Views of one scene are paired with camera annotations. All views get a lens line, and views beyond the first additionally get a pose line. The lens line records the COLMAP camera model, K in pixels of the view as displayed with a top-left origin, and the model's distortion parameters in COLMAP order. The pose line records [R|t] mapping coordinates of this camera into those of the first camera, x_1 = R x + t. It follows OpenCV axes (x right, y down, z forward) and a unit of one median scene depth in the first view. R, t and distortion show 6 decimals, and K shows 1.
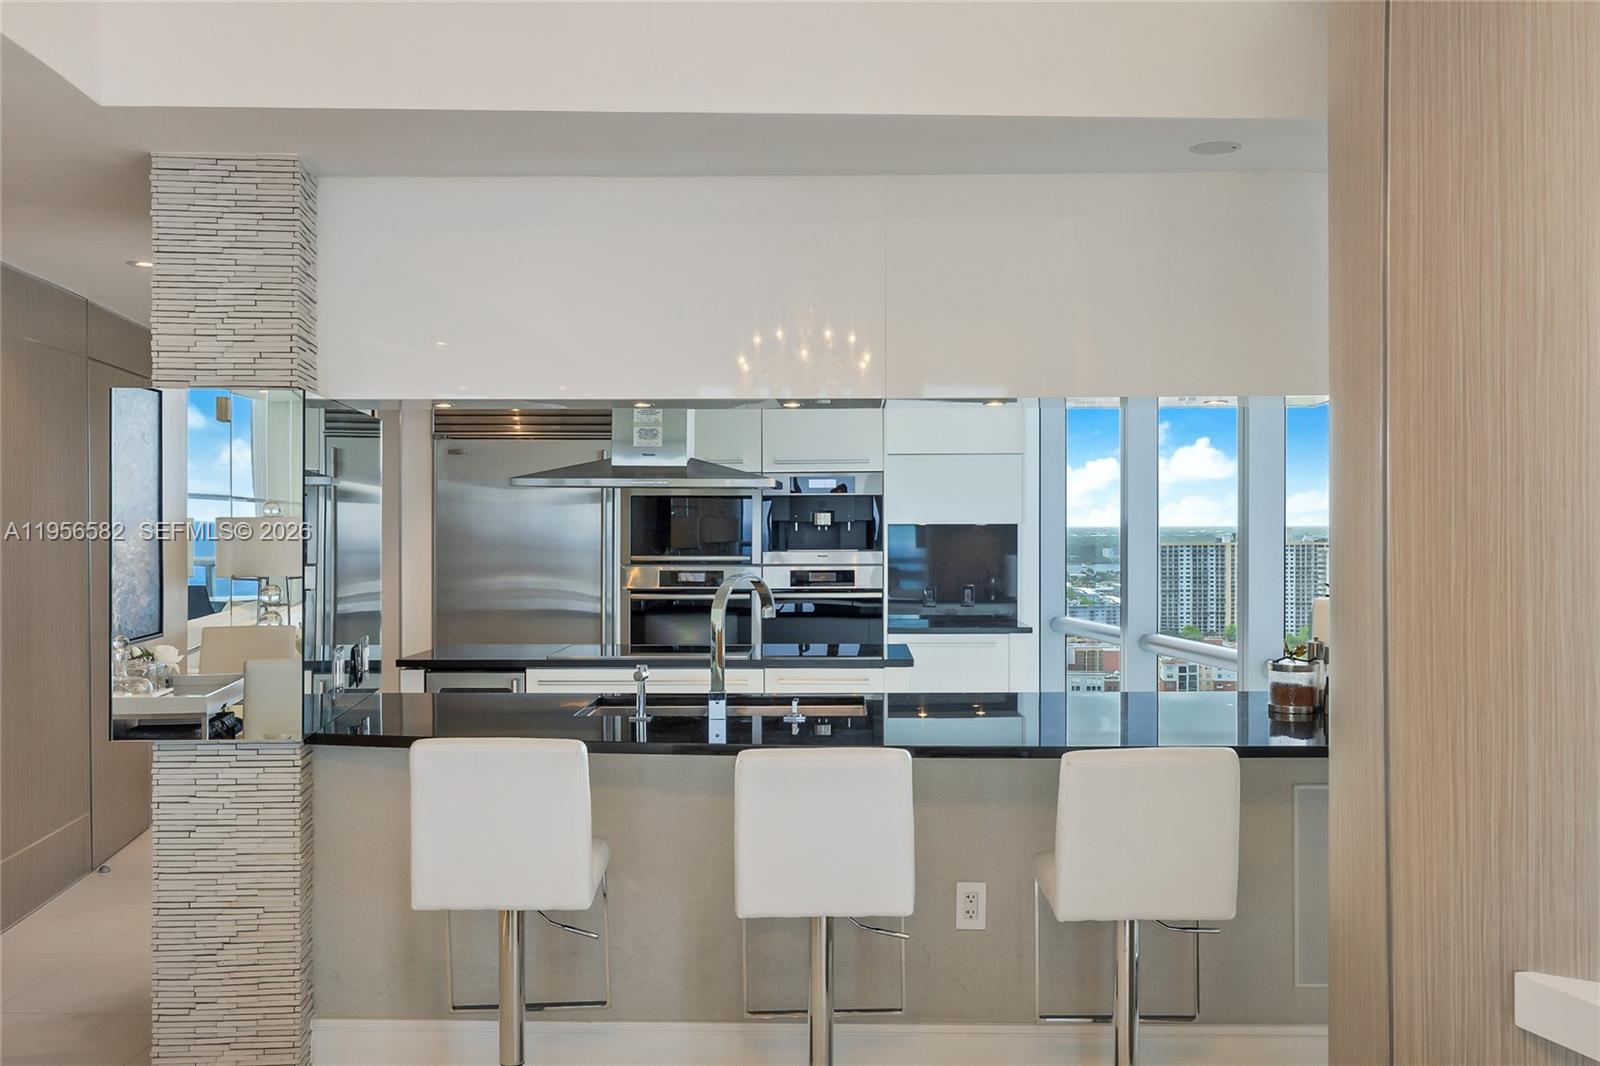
lens RADIAL K [[1371.1, 0, 750.2], [0, 1371.1, 514.7], [0, 0, 1]] dist [-0.001022, -0.001037]
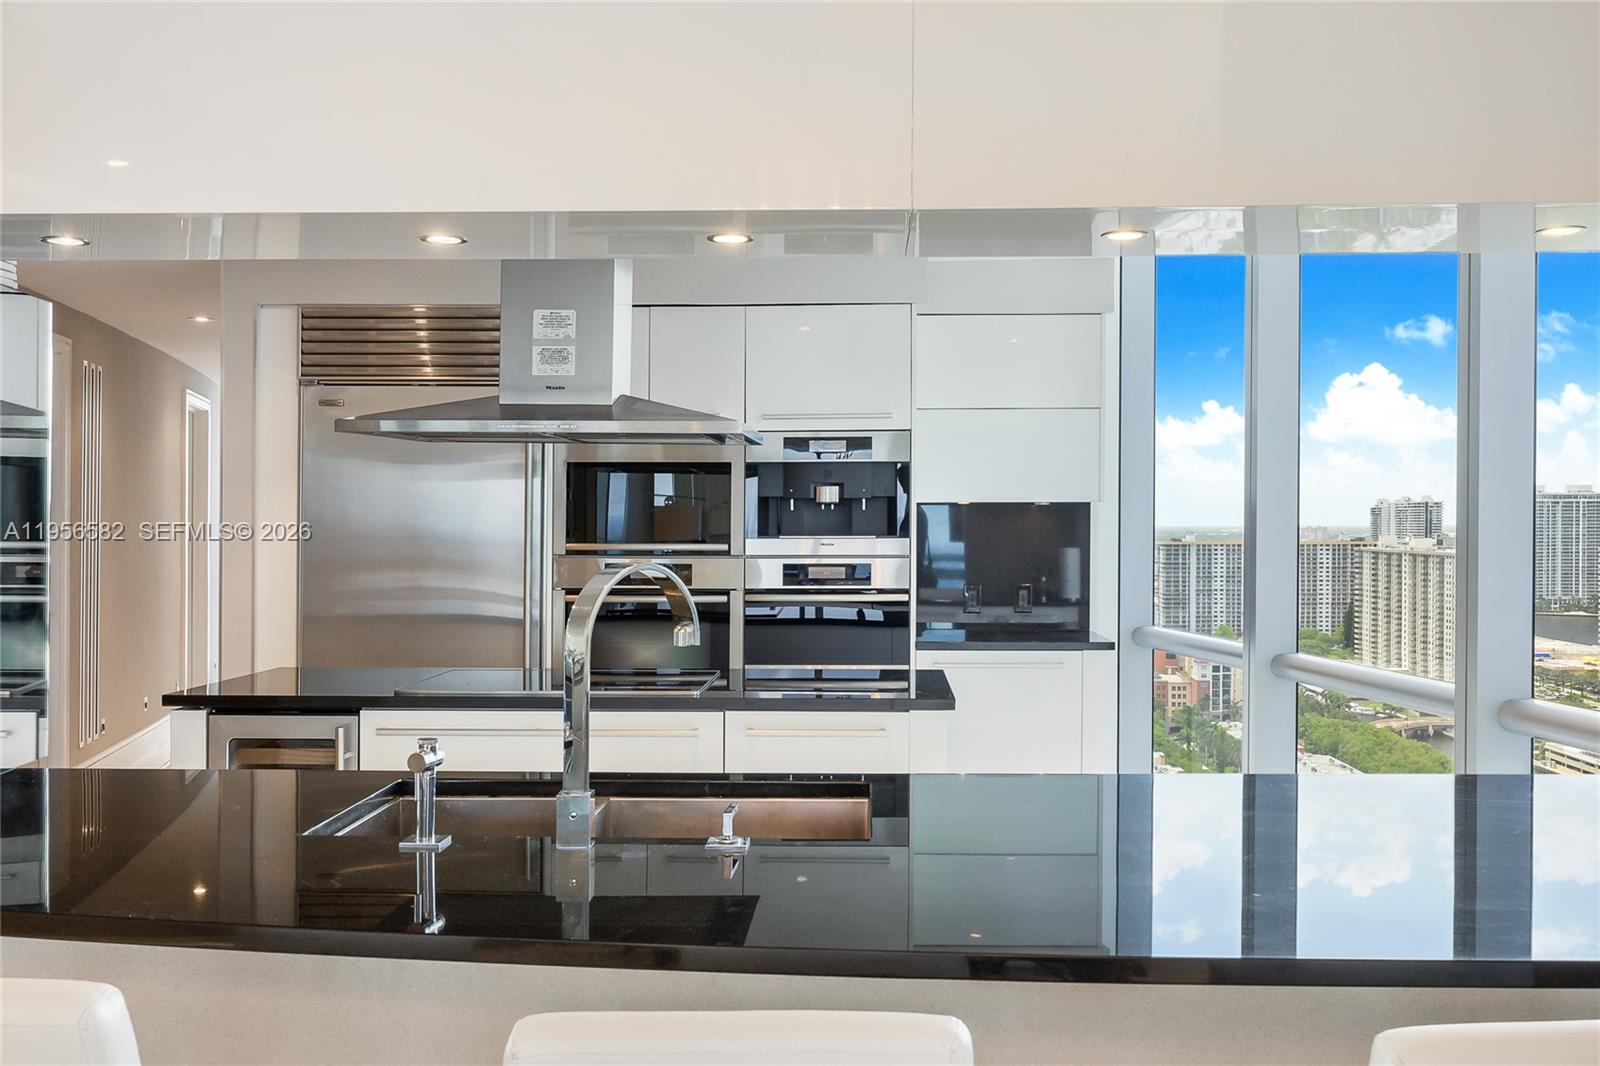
lens RADIAL K [[1371.1, 0, 750.2], [0, 1371.1, 514.7], [0, 0, 1]] dist [-0.001022, -0.001037]
pose [[0.999730, 0.001671, -0.023195, 0.028454], [-0.001642, 0.999998, 0.001265, 0.013455], [0.023197, -0.001226, 0.999730, 0.262054]]
